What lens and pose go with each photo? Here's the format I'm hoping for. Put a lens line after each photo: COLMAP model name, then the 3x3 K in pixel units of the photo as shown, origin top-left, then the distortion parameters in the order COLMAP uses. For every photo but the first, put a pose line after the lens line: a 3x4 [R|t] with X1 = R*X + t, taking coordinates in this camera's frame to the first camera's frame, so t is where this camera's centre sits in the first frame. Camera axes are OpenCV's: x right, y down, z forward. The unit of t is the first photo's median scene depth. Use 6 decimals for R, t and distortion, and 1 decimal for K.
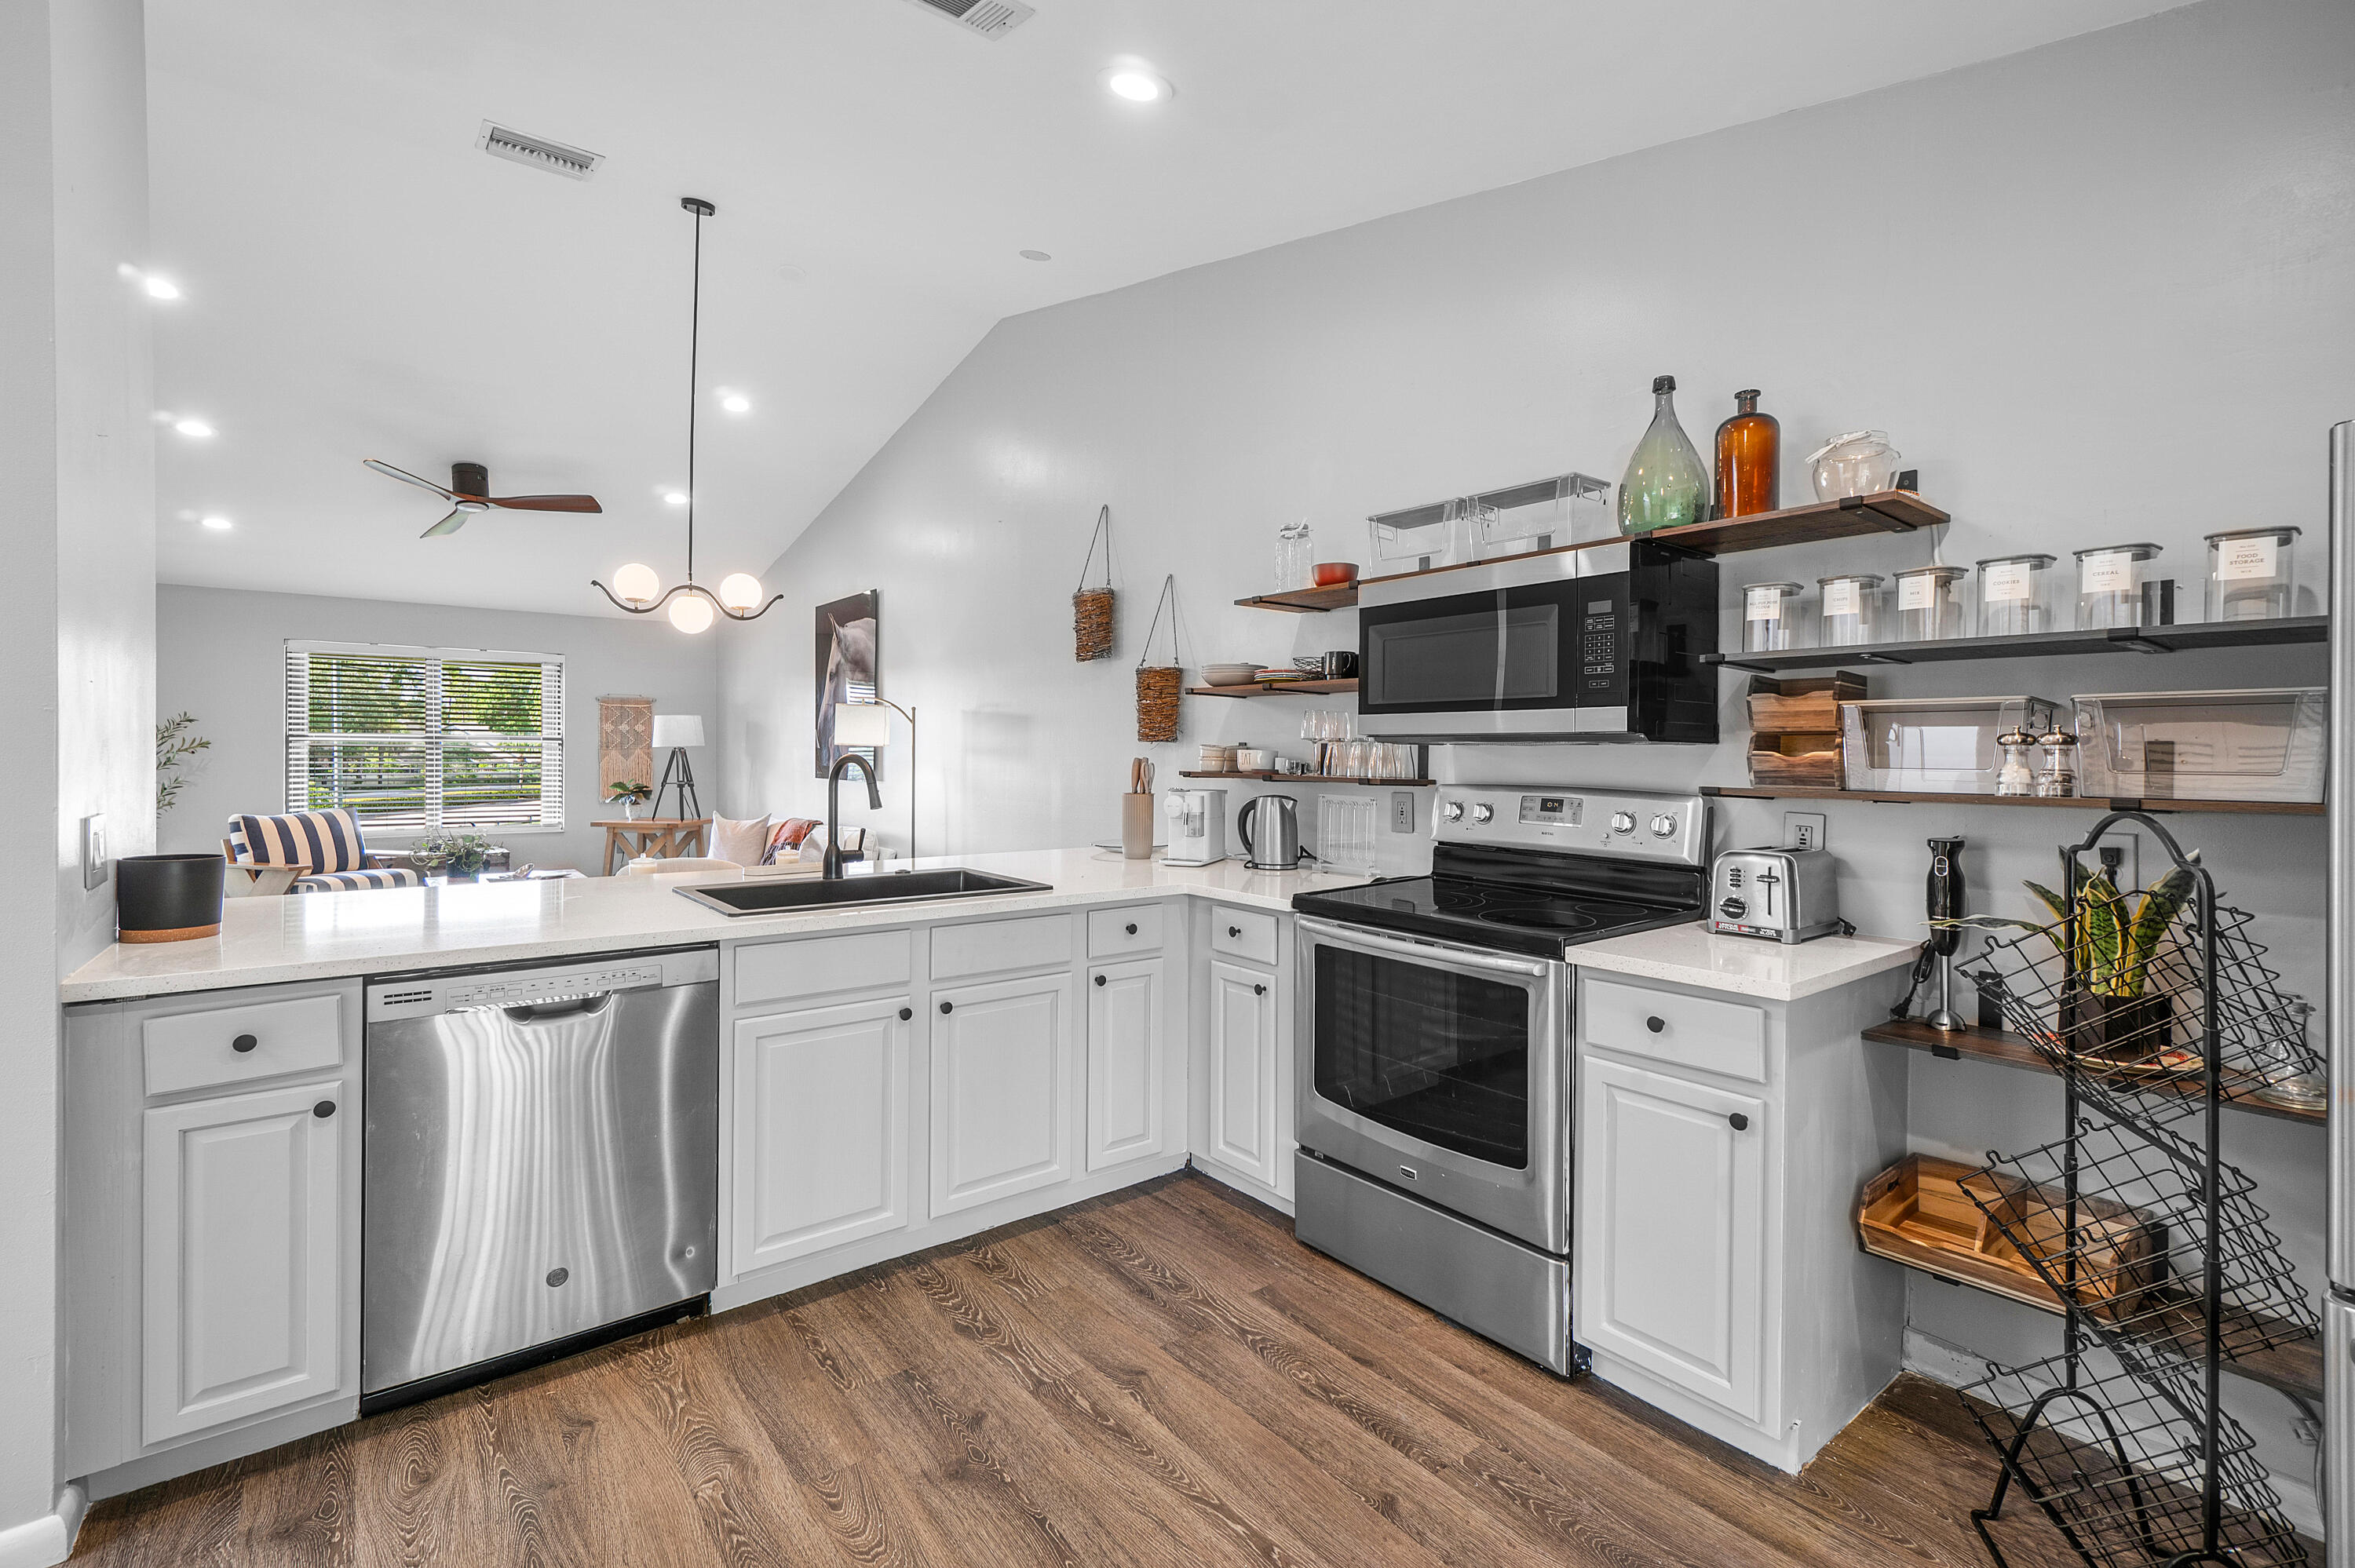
lens RADIAL K [[1041.2, 0, 1177.3], [0, 1041.2, 769.9], [0, 0, 1]] dist [0.002971, -0.000614]
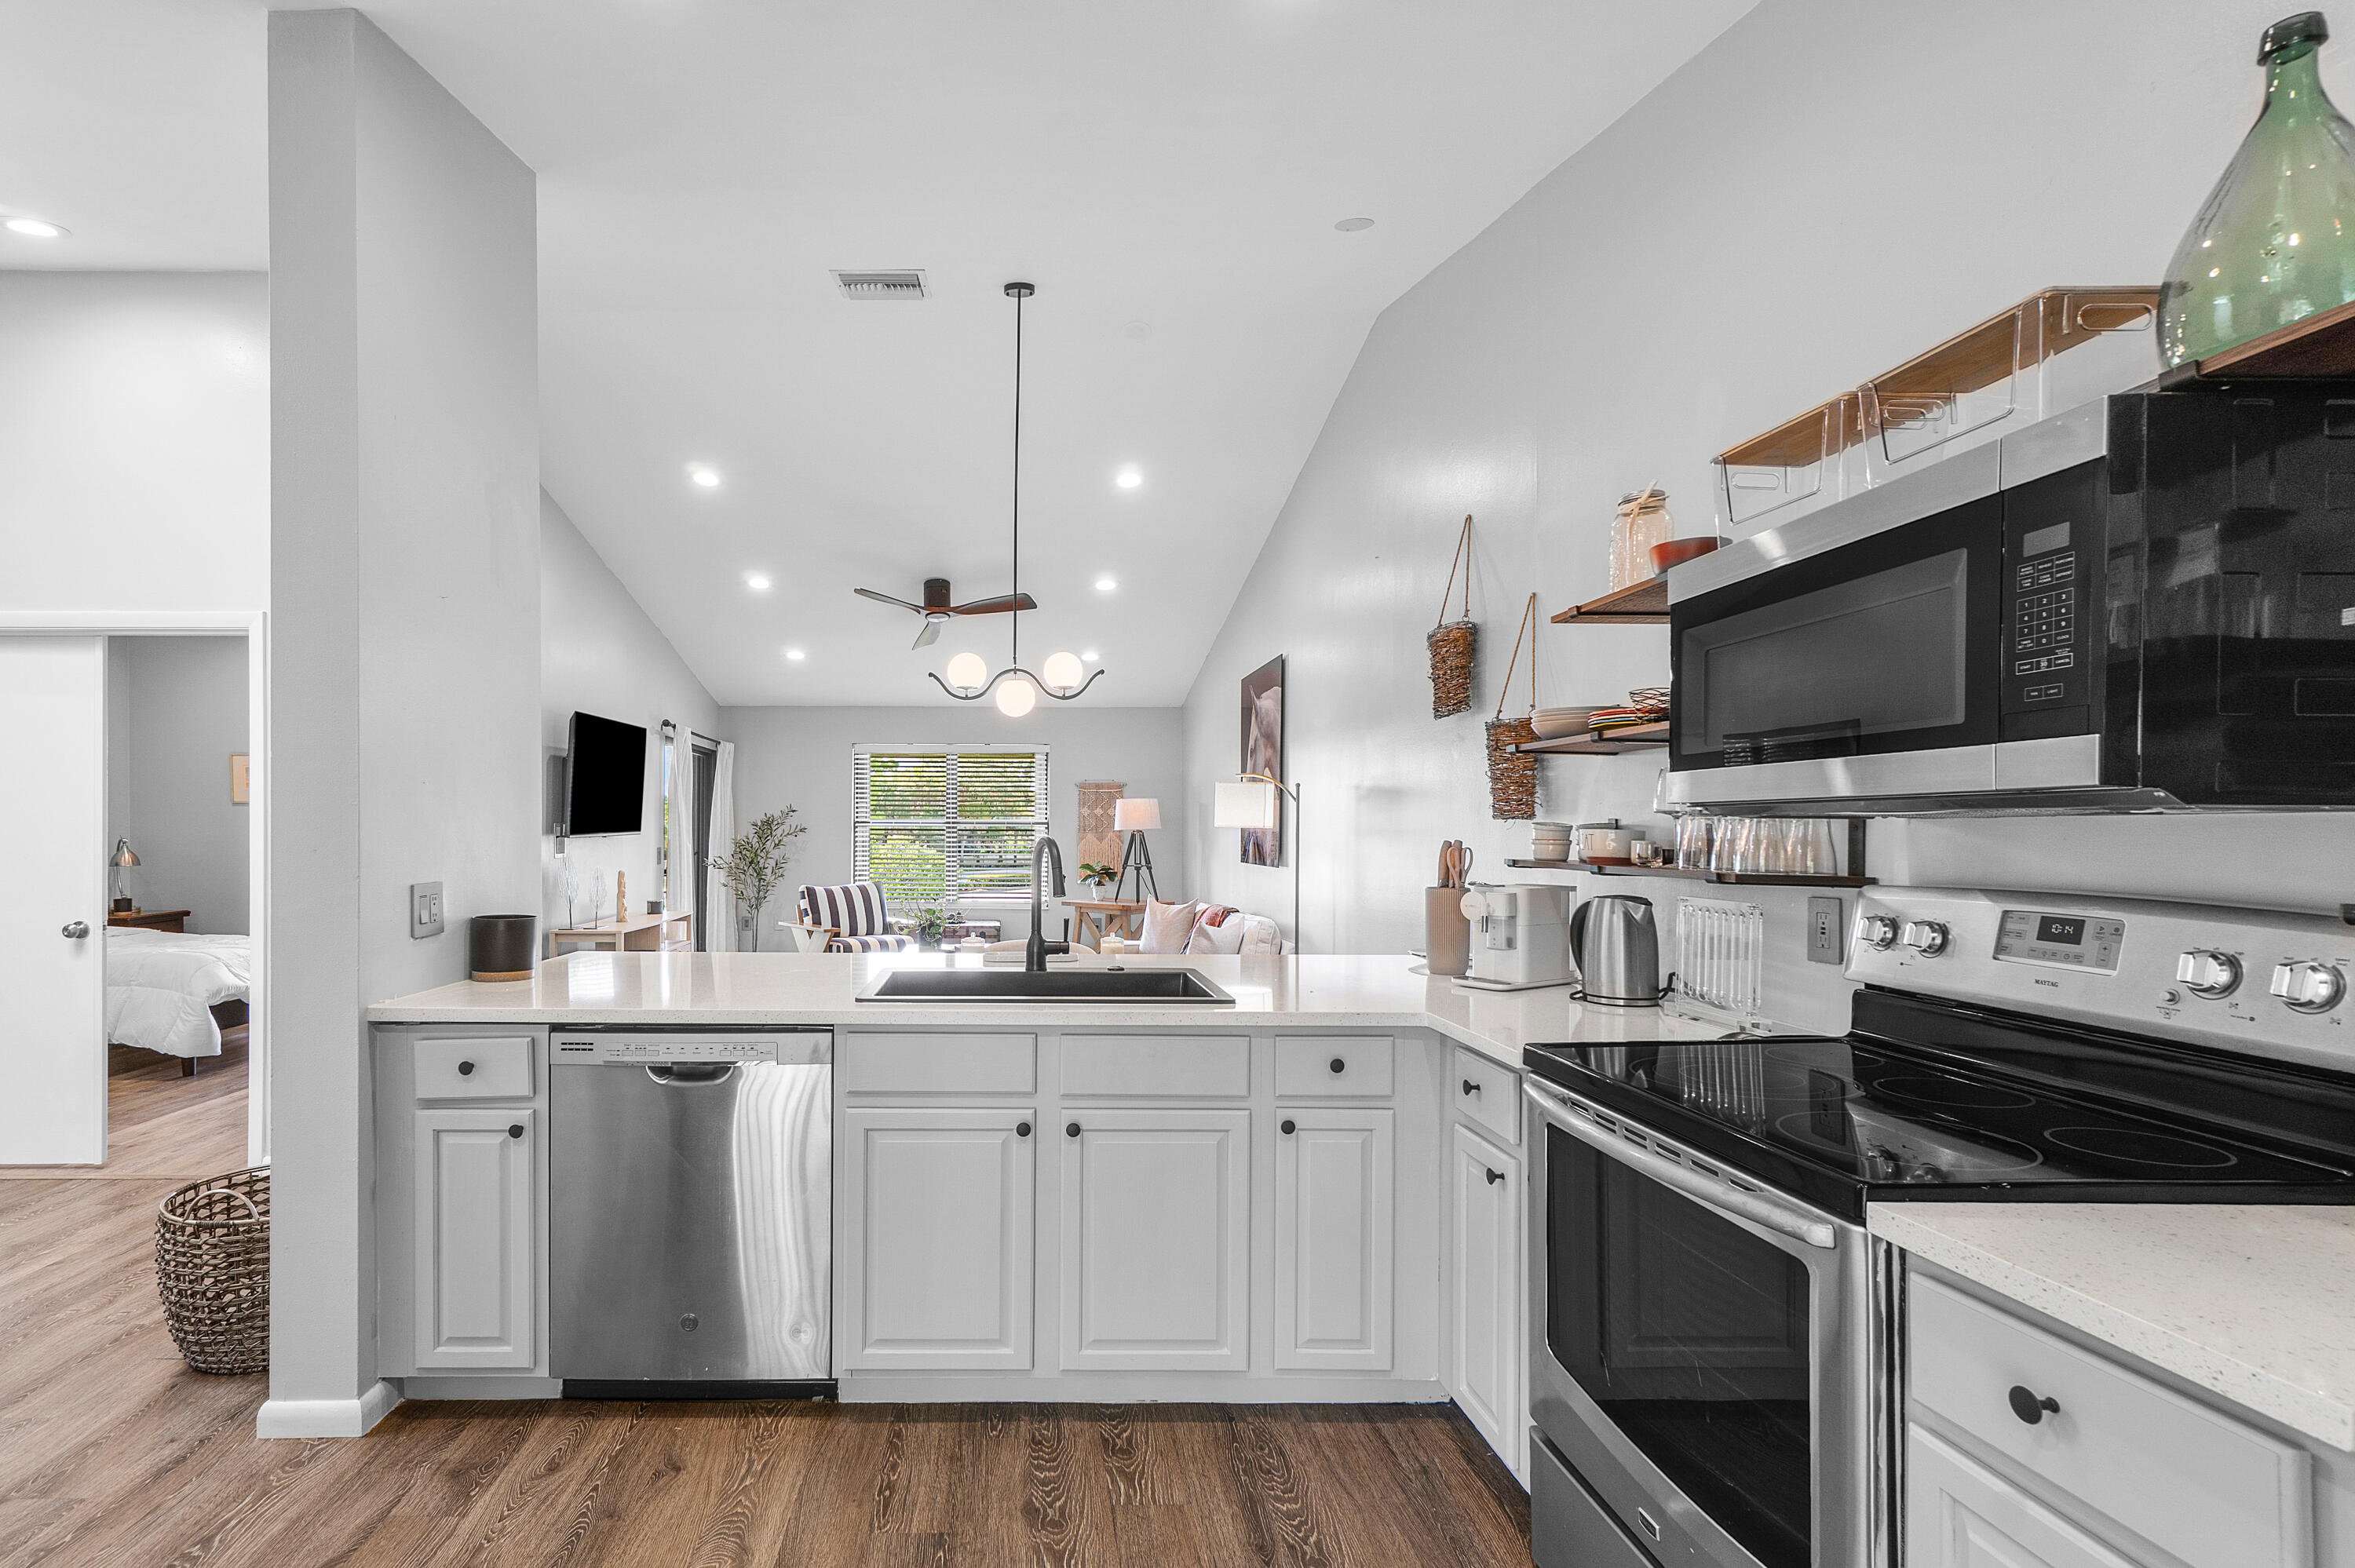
lens RADIAL K [[1116.4, 0, 1019.9], [0, 1116.4, 847.4], [0, 0, 1]] dist [0.005512, 0.001227]
pose [[0.789598, 0.004272, -0.613610, 0.259798], [-0.007909, 0.999964, -0.003215, -0.001758], [0.613574, 0.007392, 0.789603, 0.201963]]
